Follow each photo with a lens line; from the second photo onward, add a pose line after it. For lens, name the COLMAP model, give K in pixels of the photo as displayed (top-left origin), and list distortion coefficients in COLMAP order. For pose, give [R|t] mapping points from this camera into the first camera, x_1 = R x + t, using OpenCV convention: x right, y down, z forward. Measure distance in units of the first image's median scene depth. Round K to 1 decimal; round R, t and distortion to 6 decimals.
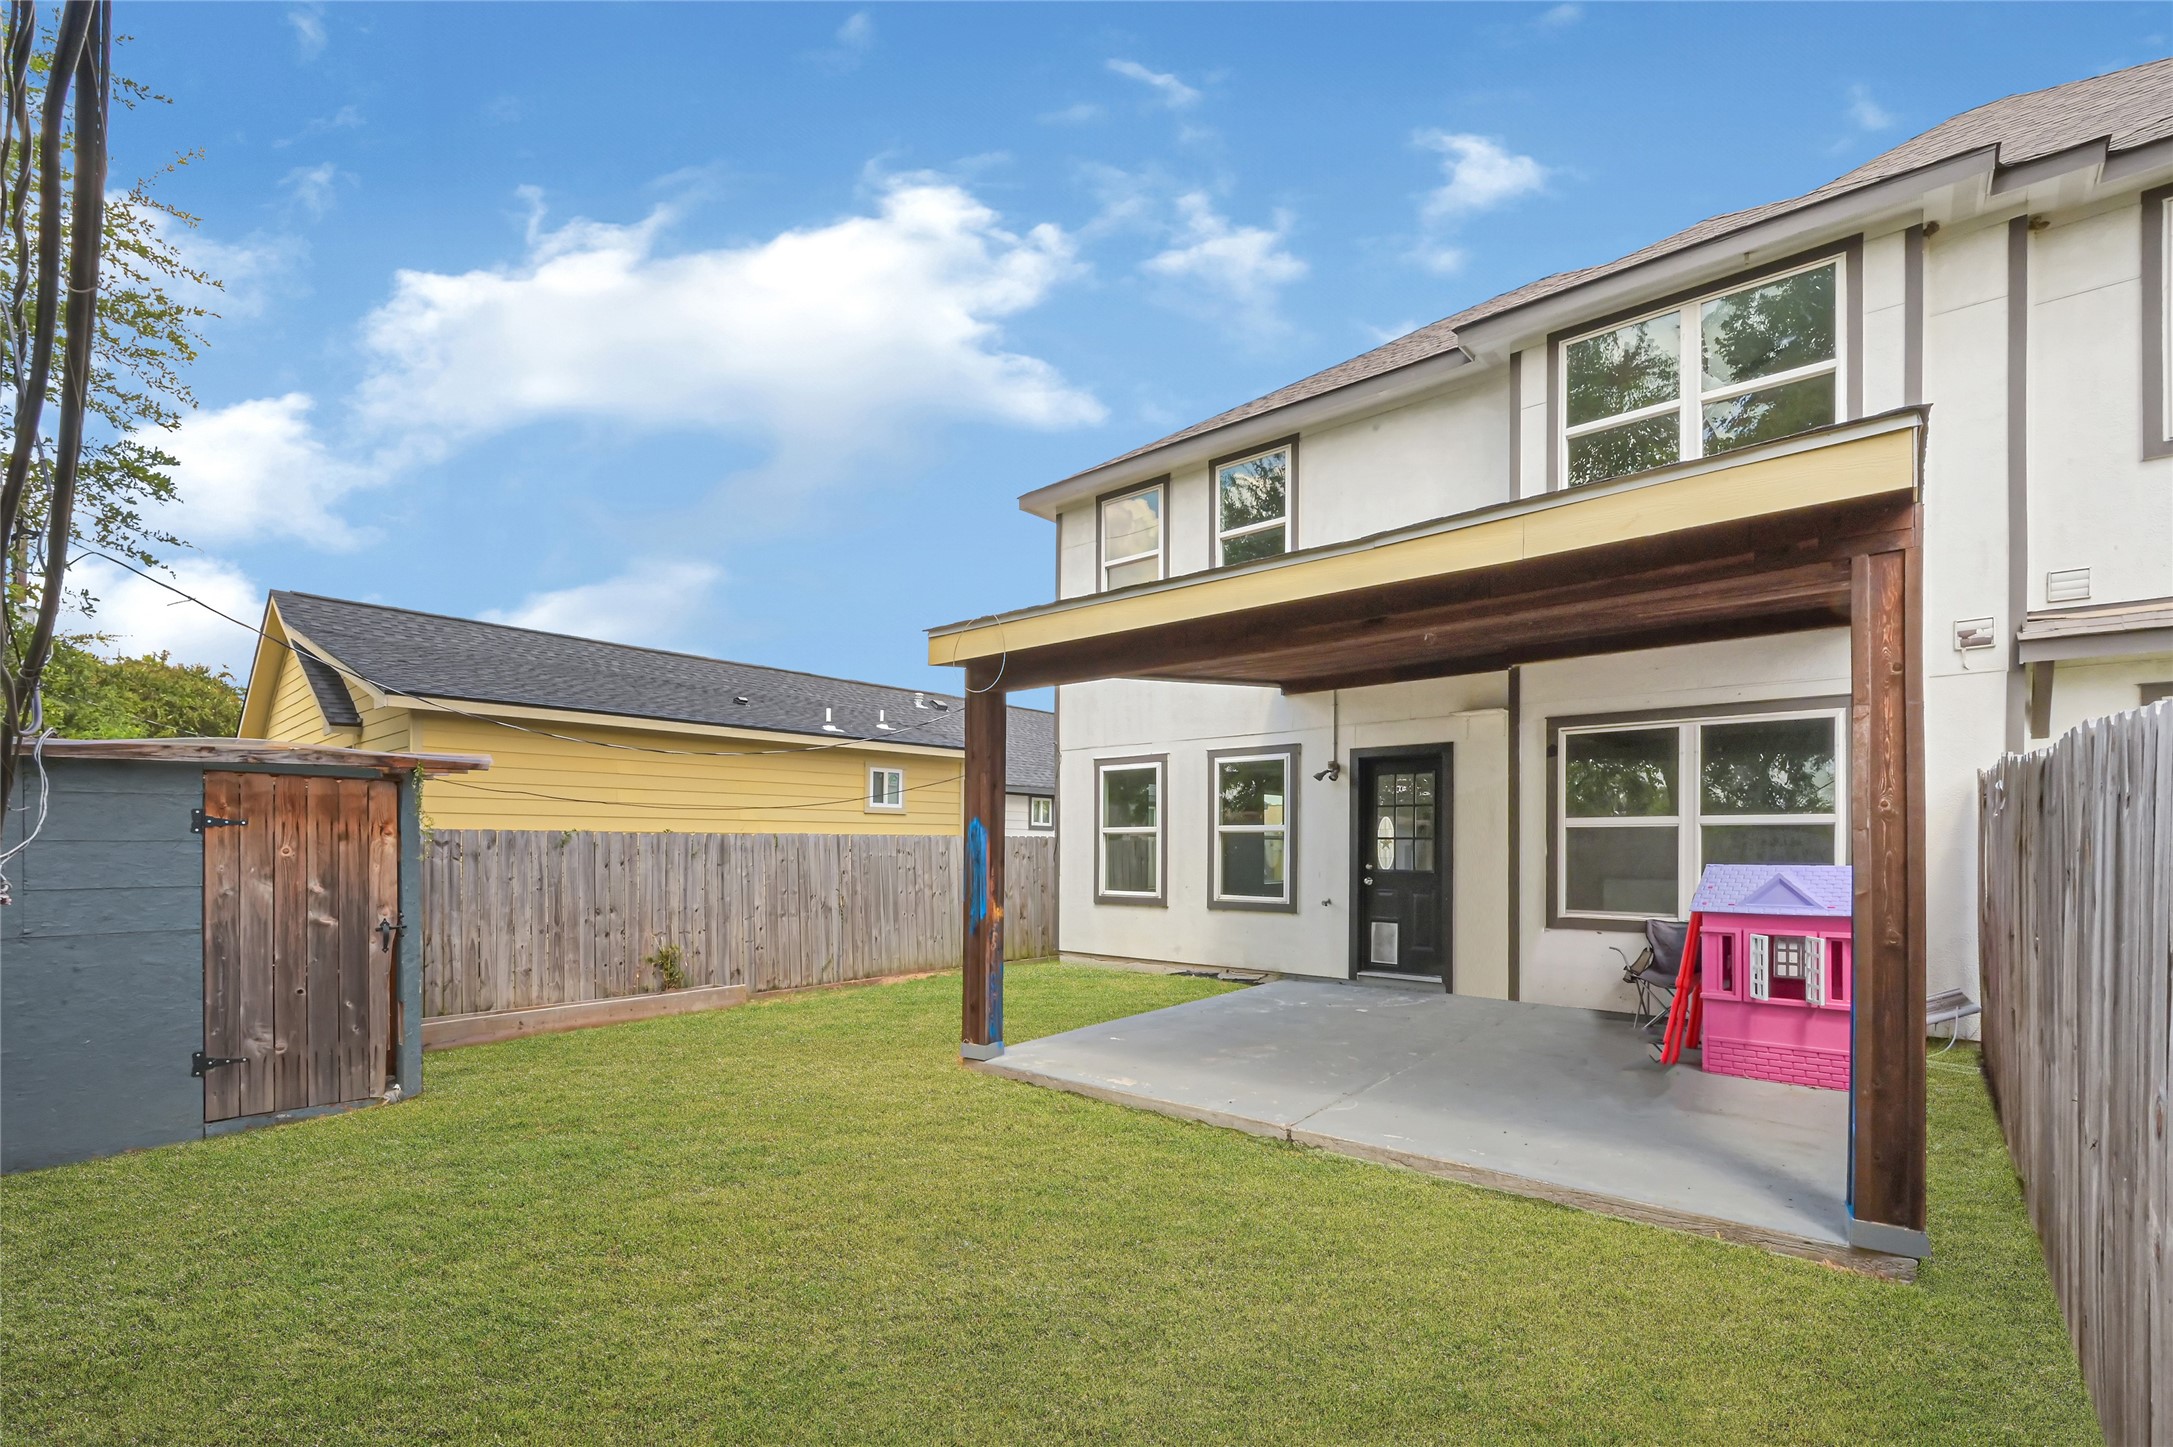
lens RADIAL K [[946.2, 0, 1088.4], [0, 946.2, 838.9], [0, 0, 1]] dist [-0.001922, -0.000439]
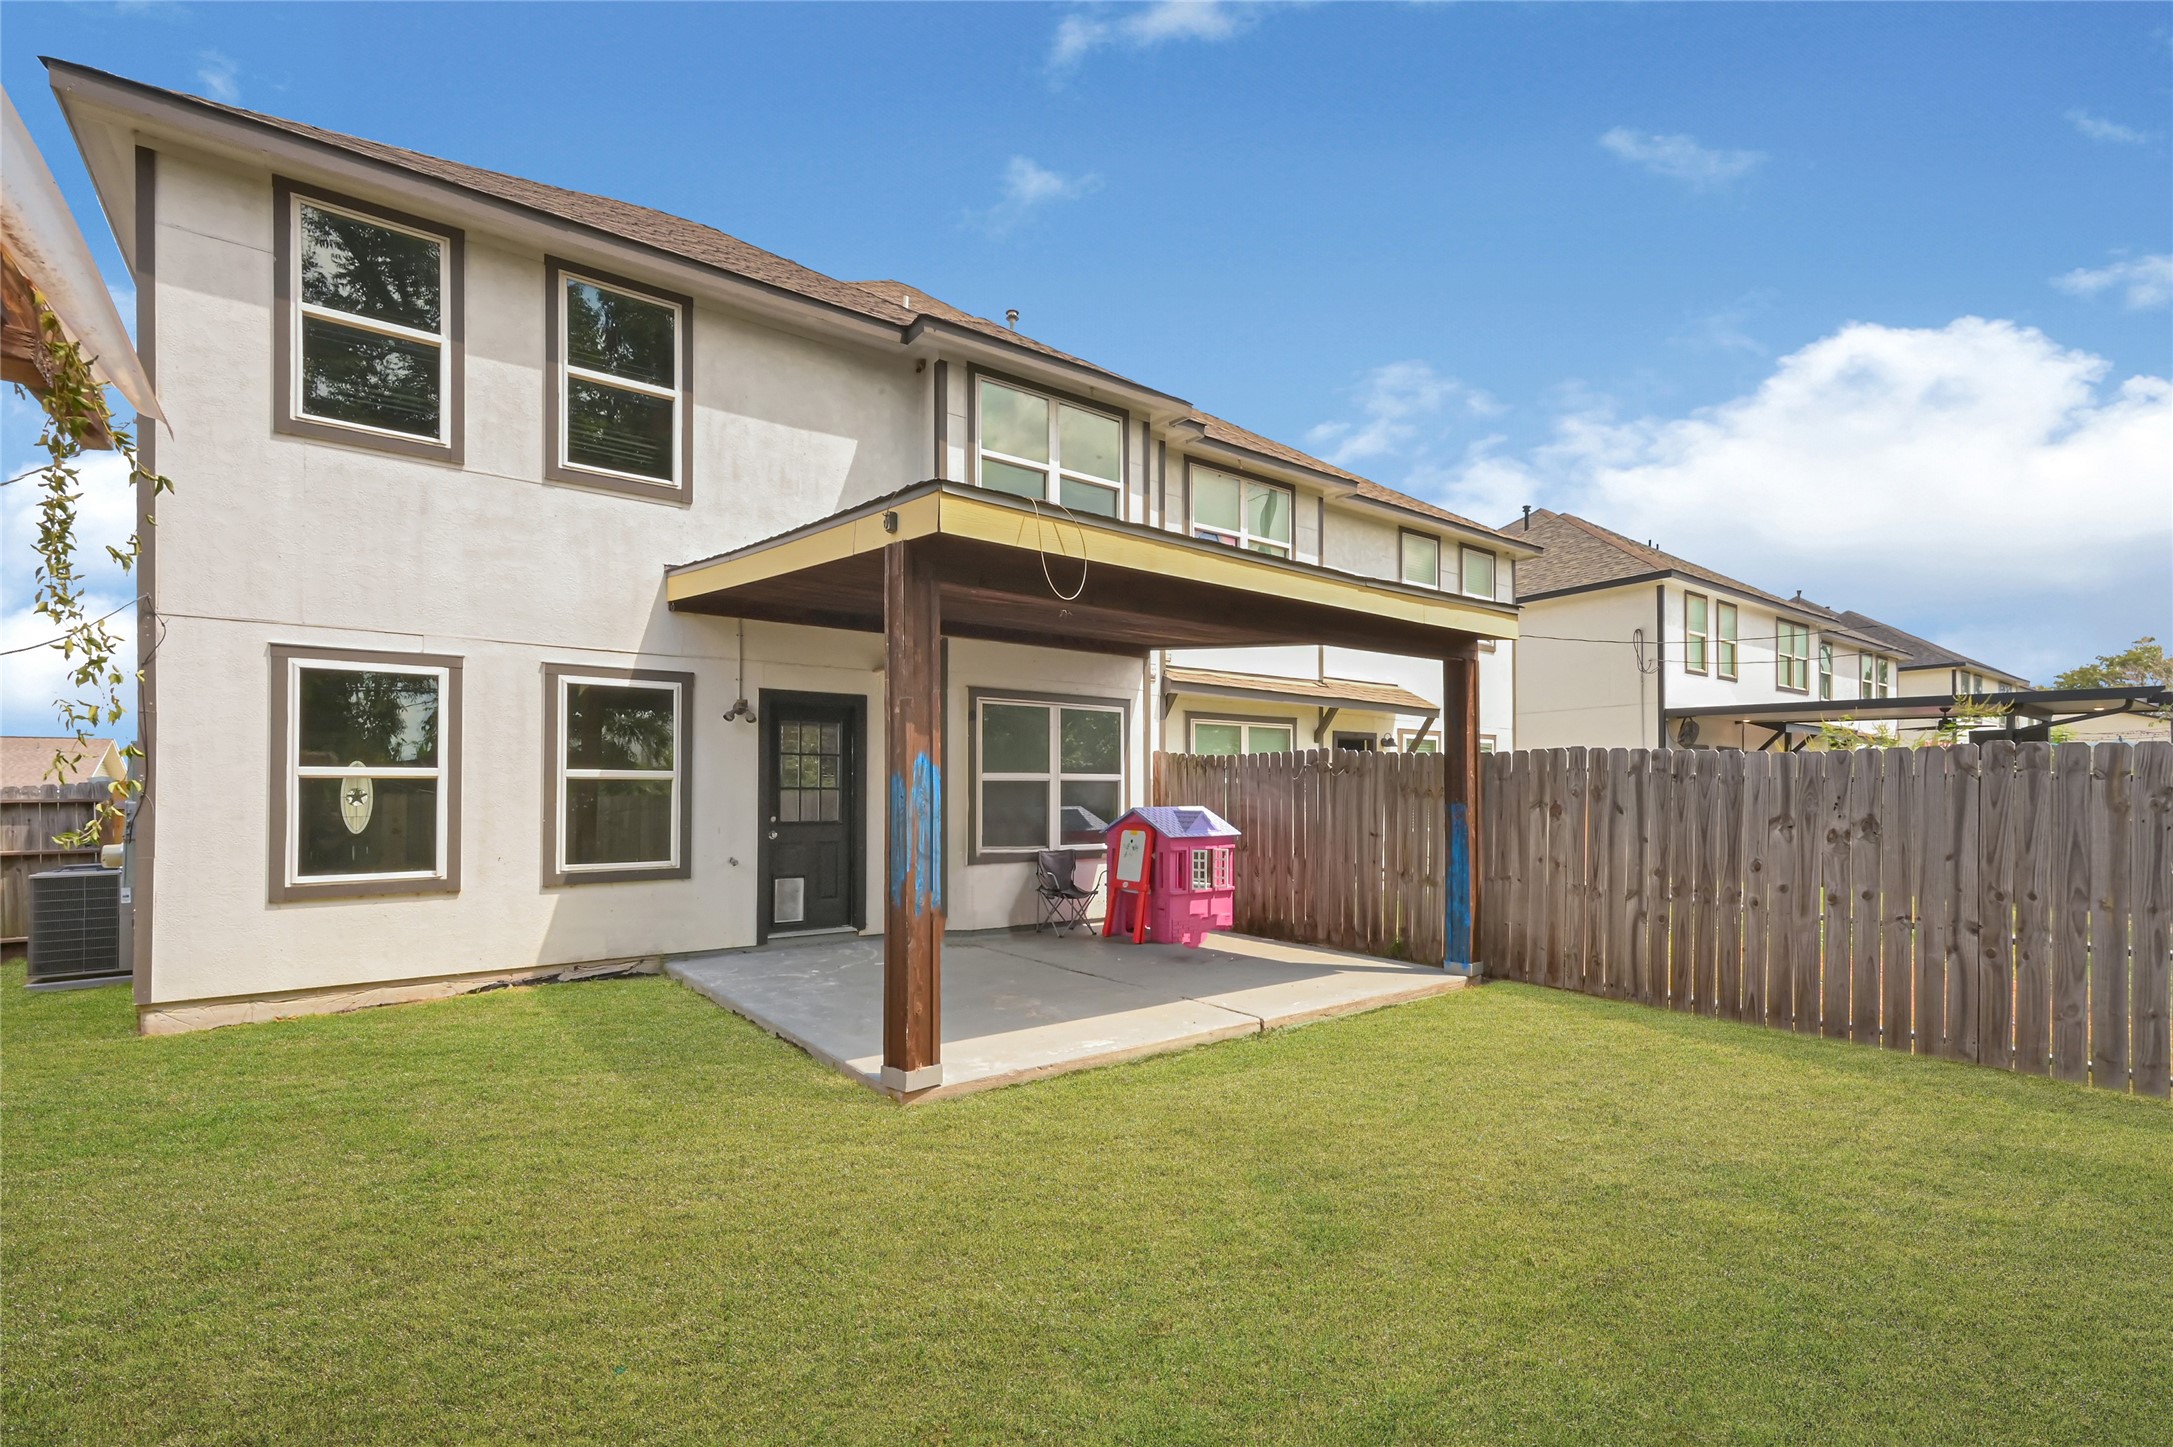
lens RADIAL K [[997.3, 0, 1088.2], [0, 997.3, 791.7], [0, 0, 1]] dist [0.002620, 0.000261]
pose [[0.201678, 0.002856, 0.979448, -0.587091], [-0.002482, 0.999994, -0.002405, 0.004291], [-0.979449, -0.001946, 0.201684, 0.504139]]
